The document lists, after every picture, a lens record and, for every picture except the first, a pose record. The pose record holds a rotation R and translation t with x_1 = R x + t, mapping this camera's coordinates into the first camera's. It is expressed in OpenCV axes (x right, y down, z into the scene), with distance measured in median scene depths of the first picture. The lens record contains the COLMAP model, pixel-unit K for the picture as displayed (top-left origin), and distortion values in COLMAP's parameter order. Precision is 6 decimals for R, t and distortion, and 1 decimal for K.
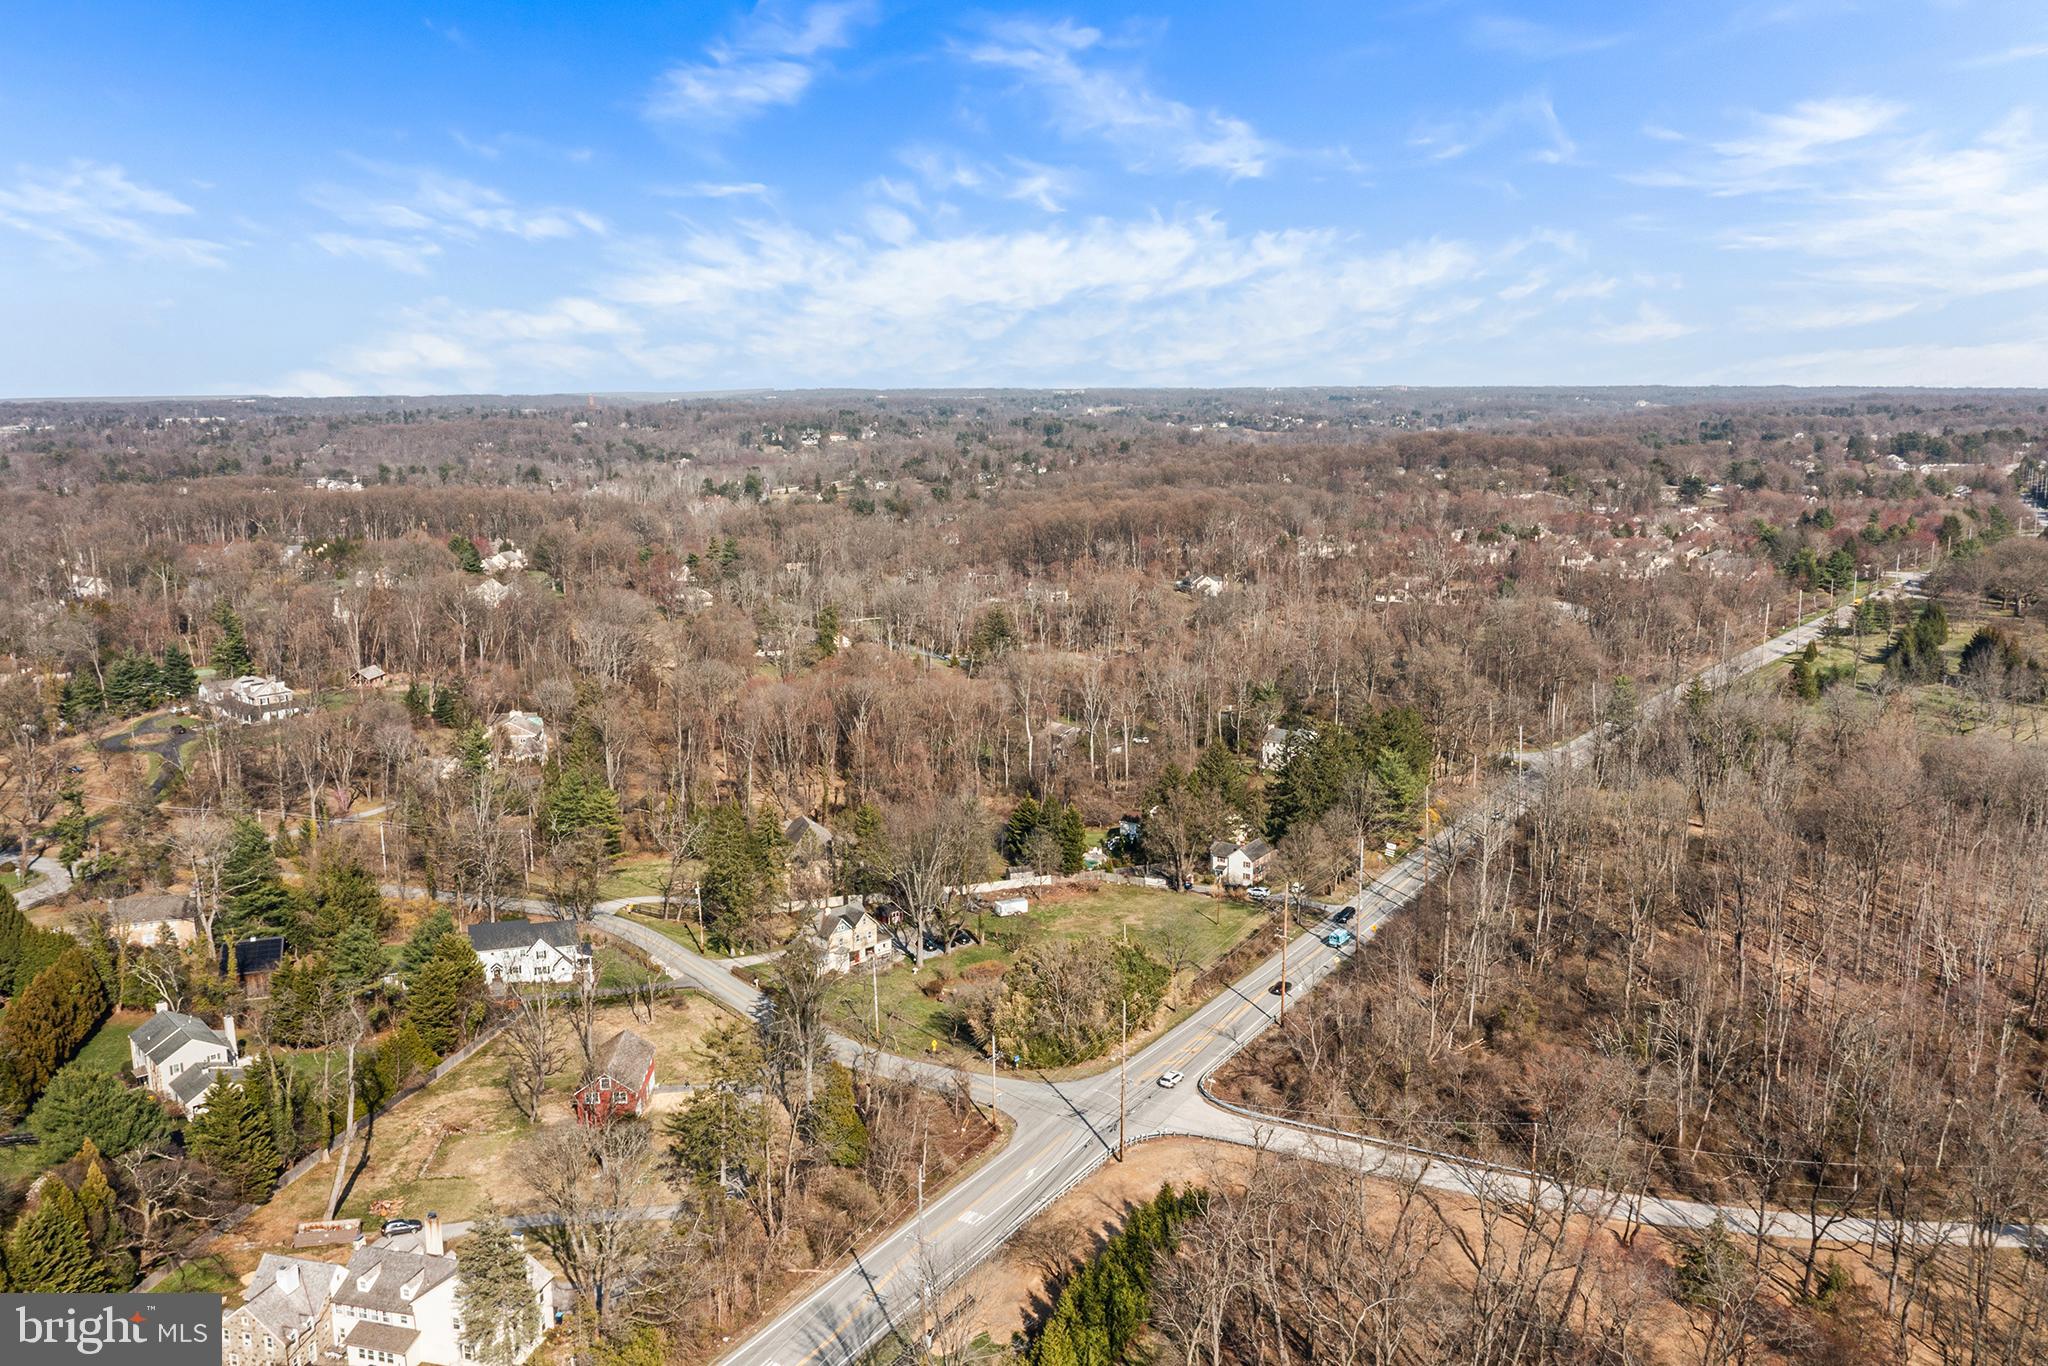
lens RADIAL K [[1667.5, 0, 1024.0], [0, 1667.5, 683.0], [0, 0, 1]] dist [-0.012443, -0.009767]
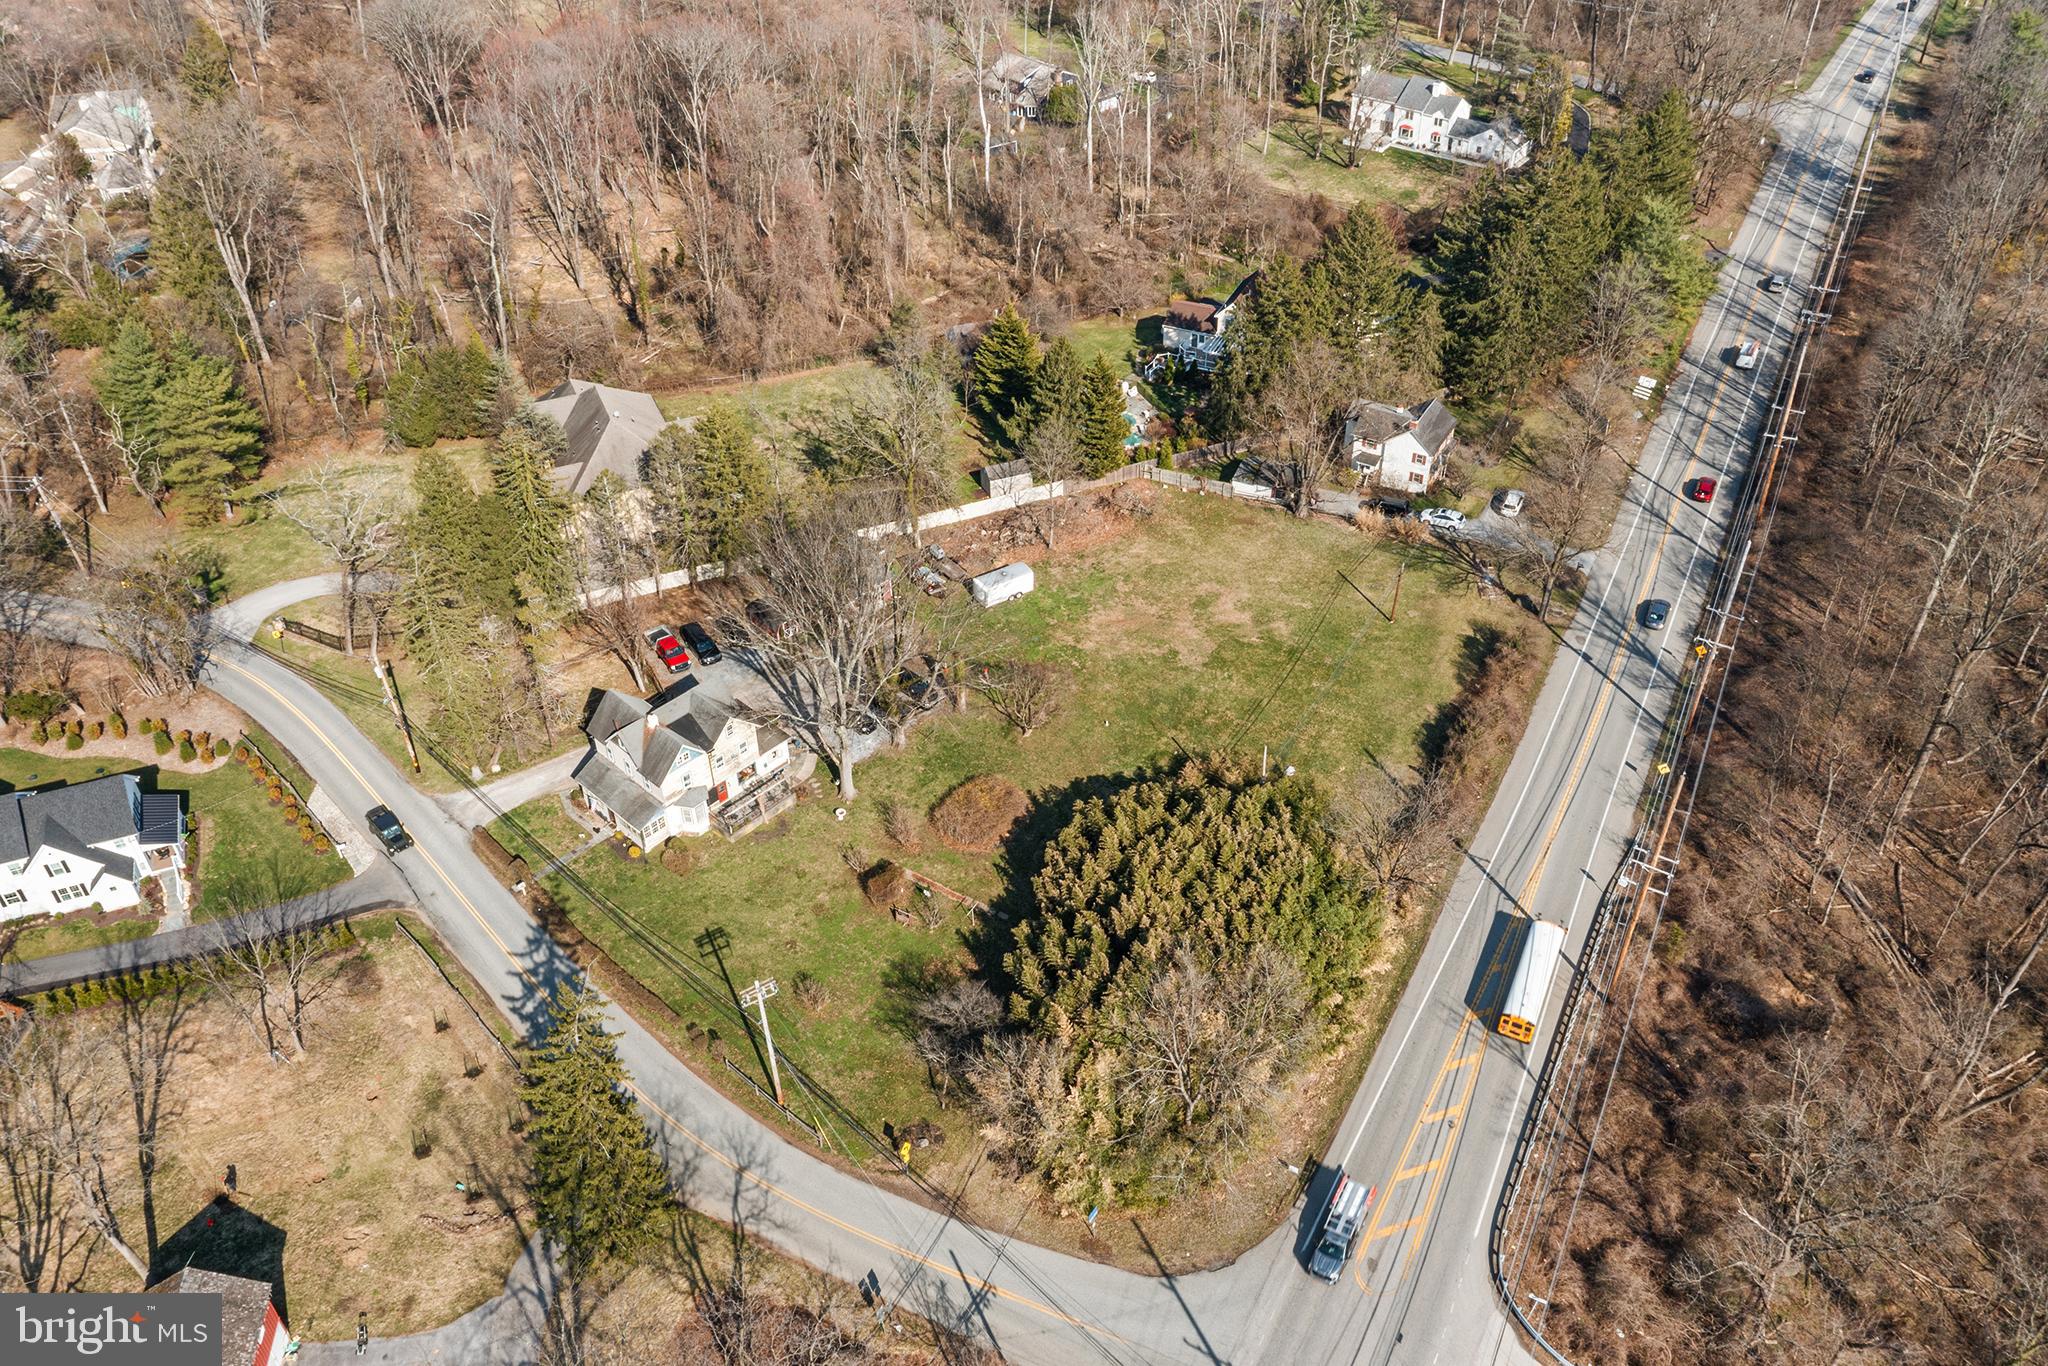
lens RADIAL K [[1667.5, 0, 1024.0], [0, 1667.5, 683.0], [0, 0, 1]] dist [-0.012443, -0.009767]
pose [[0.997483, -0.044748, 0.055011, -0.031060], [0.013827, 0.883603, 0.468033, -0.086811], [-0.069552, -0.466094, 0.881997, 0.494344]]
